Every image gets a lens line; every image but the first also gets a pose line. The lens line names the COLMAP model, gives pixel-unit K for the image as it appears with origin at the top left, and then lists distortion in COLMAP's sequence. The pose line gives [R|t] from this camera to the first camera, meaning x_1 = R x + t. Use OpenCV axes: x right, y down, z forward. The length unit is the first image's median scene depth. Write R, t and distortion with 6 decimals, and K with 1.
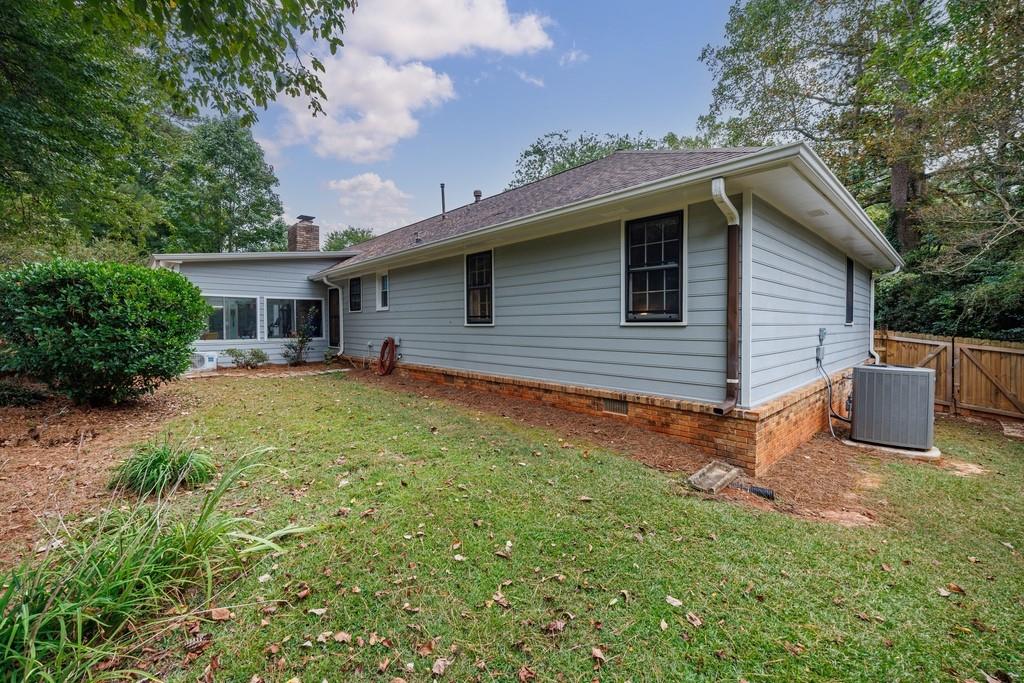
lens RADIAL K [[410.9, 0, 512.2], [0, 410.9, 331.5], [0, 0, 1]] dist [0.000015, -0.000002]
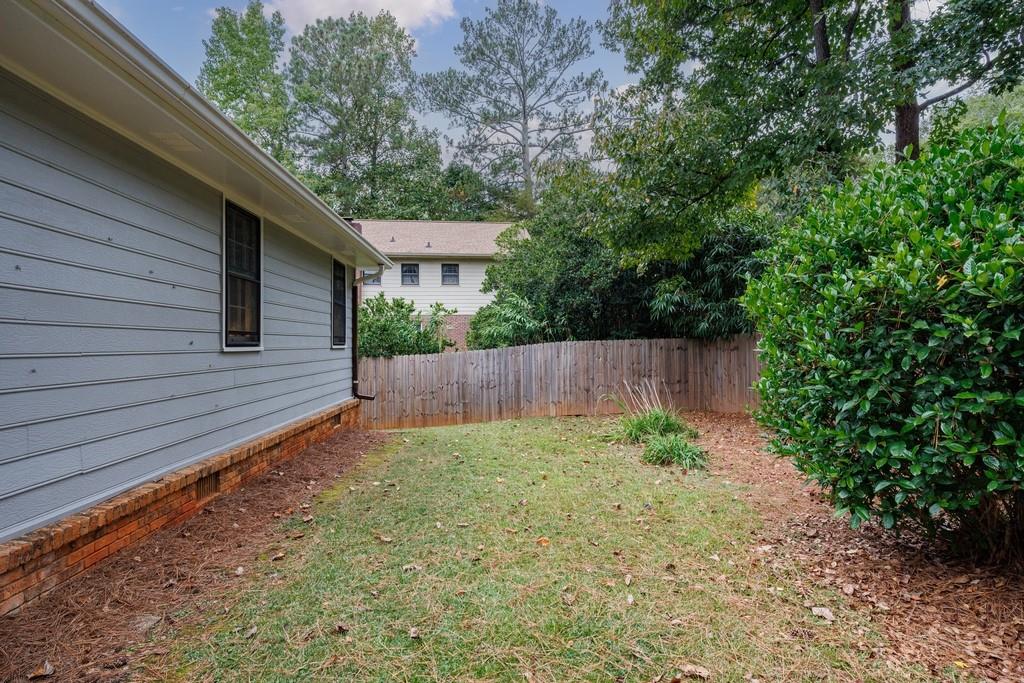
lens RADIAL K [[558.0, 0, 512.0], [0, 558.0, 341.5], [0, 0, 1]] dist [-0.004501, -0.000922]
pose [[-0.765931, 0.020494, 0.642596, -0.888554], [0.029436, 0.999562, 0.003207, -0.020727], [-0.642248, 0.021372, -0.766199, 1.491516]]
